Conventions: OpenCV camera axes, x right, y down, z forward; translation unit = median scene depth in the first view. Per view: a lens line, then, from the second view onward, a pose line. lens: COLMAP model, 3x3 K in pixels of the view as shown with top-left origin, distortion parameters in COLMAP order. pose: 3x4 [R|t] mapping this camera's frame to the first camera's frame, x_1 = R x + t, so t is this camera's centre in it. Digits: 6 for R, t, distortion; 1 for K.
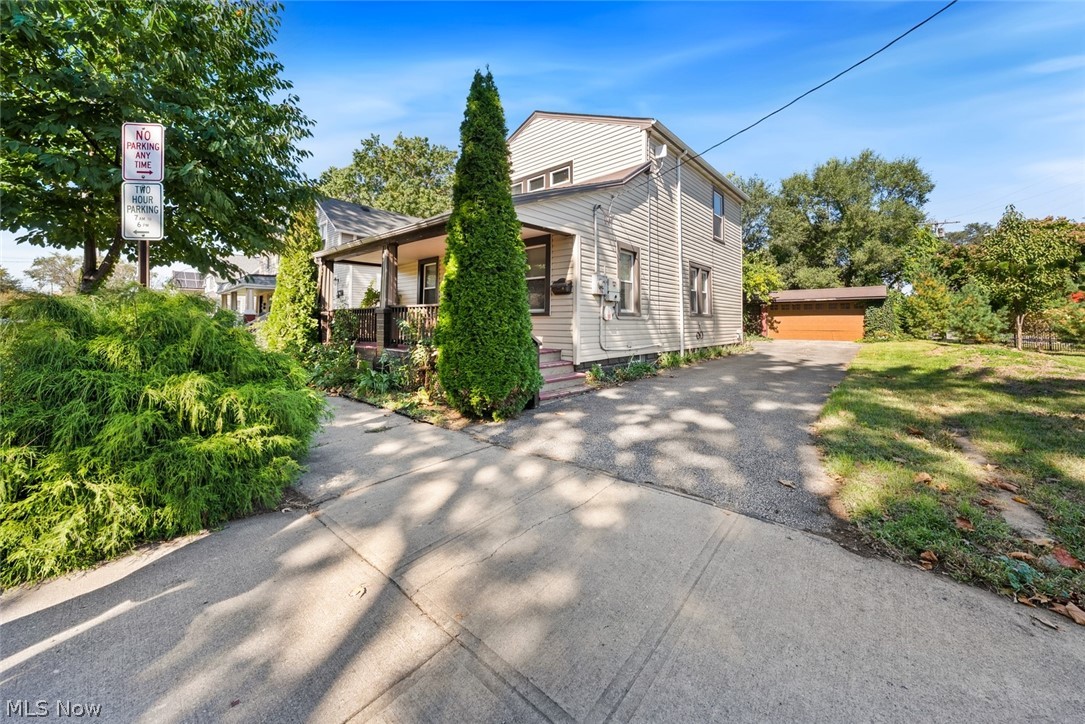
lens RADIAL K [[380.3, 0, 547.5], [0, 380.3, 312.7], [0, 0, 1]] dist [0.000310, 0.000008]
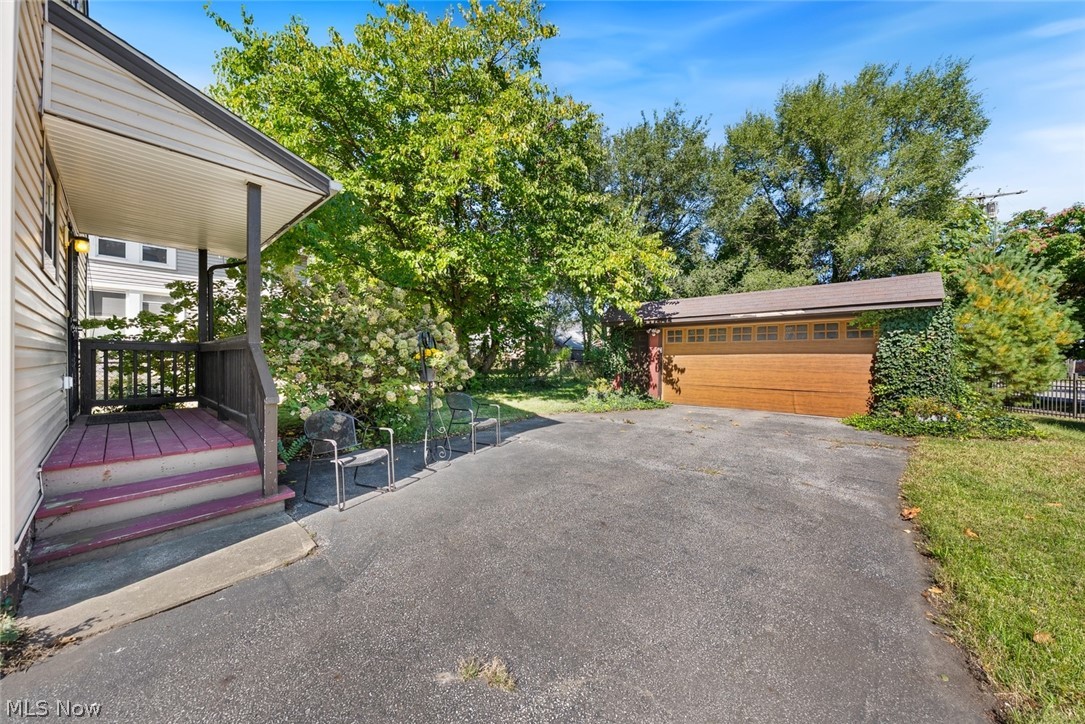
lens RADIAL K [[380.3, 0, 541.6], [0, 380.3, 360.2], [0, 0, 1]] dist [0.000310, 0.000008]
pose [[0.999678, 0.002626, 0.025253, 0.373750], [-0.003354, 0.999578, 0.028842, 0.002317], [-0.025166, -0.028918, 0.999265, 0.478739]]
